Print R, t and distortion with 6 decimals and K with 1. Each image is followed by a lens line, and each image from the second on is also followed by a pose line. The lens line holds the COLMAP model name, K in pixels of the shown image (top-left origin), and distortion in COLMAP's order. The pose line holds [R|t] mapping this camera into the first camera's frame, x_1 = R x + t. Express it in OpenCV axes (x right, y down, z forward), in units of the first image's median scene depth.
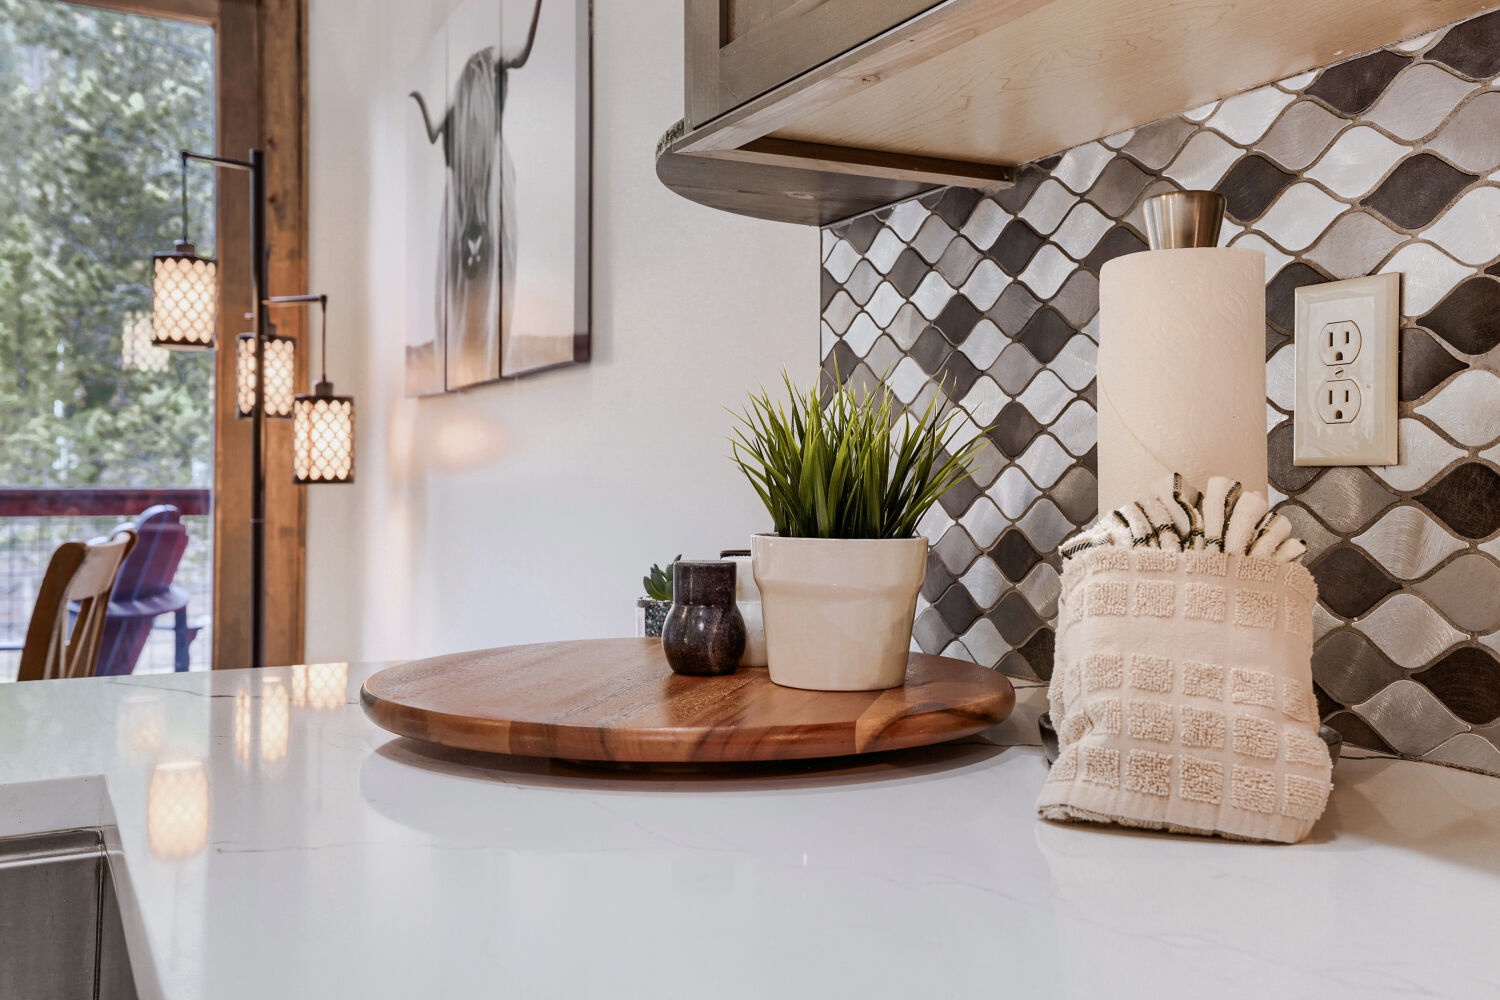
lens RADIAL K [[1342.8, 0, 748.7], [0, 1342.8, 487.6], [0, 0, 1]] dist [0.052274, 0.035028]
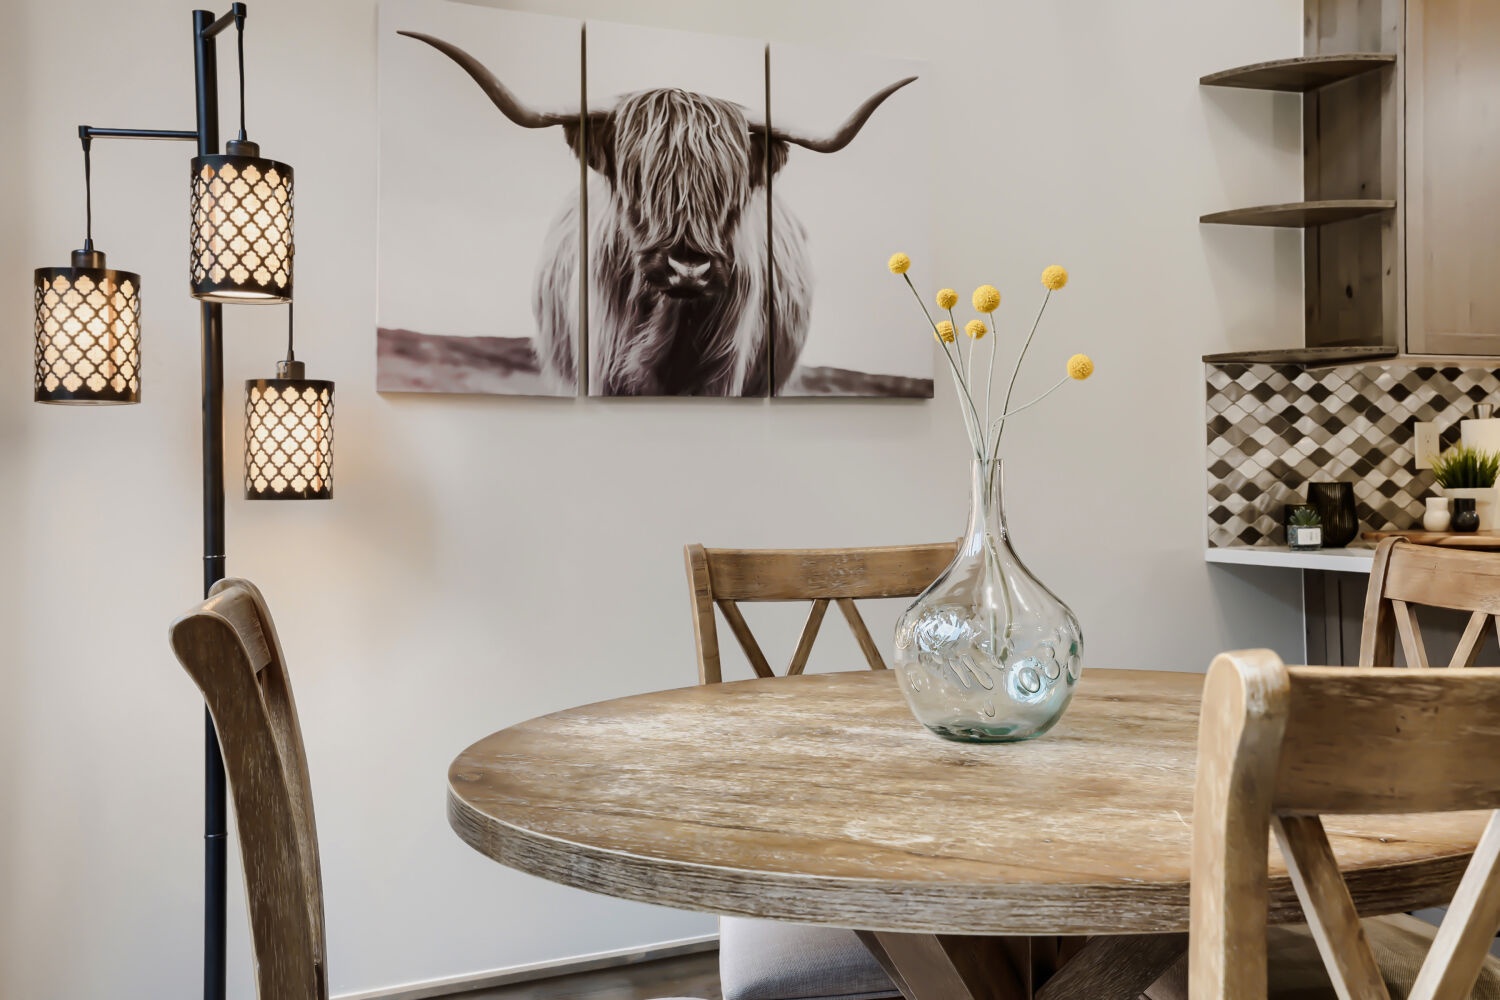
lens RADIAL K [[1342.8, 0, 754.8], [0, 1342.8, 488.4], [0, 0, 1]] dist [0.052274, 0.035028]
pose [[0.138758, -0.002299, 0.990324, -2.580912], [0.024941, 0.999688, -0.001174, -0.002837], [-0.990012, 0.024862, 0.138772, 1.642097]]
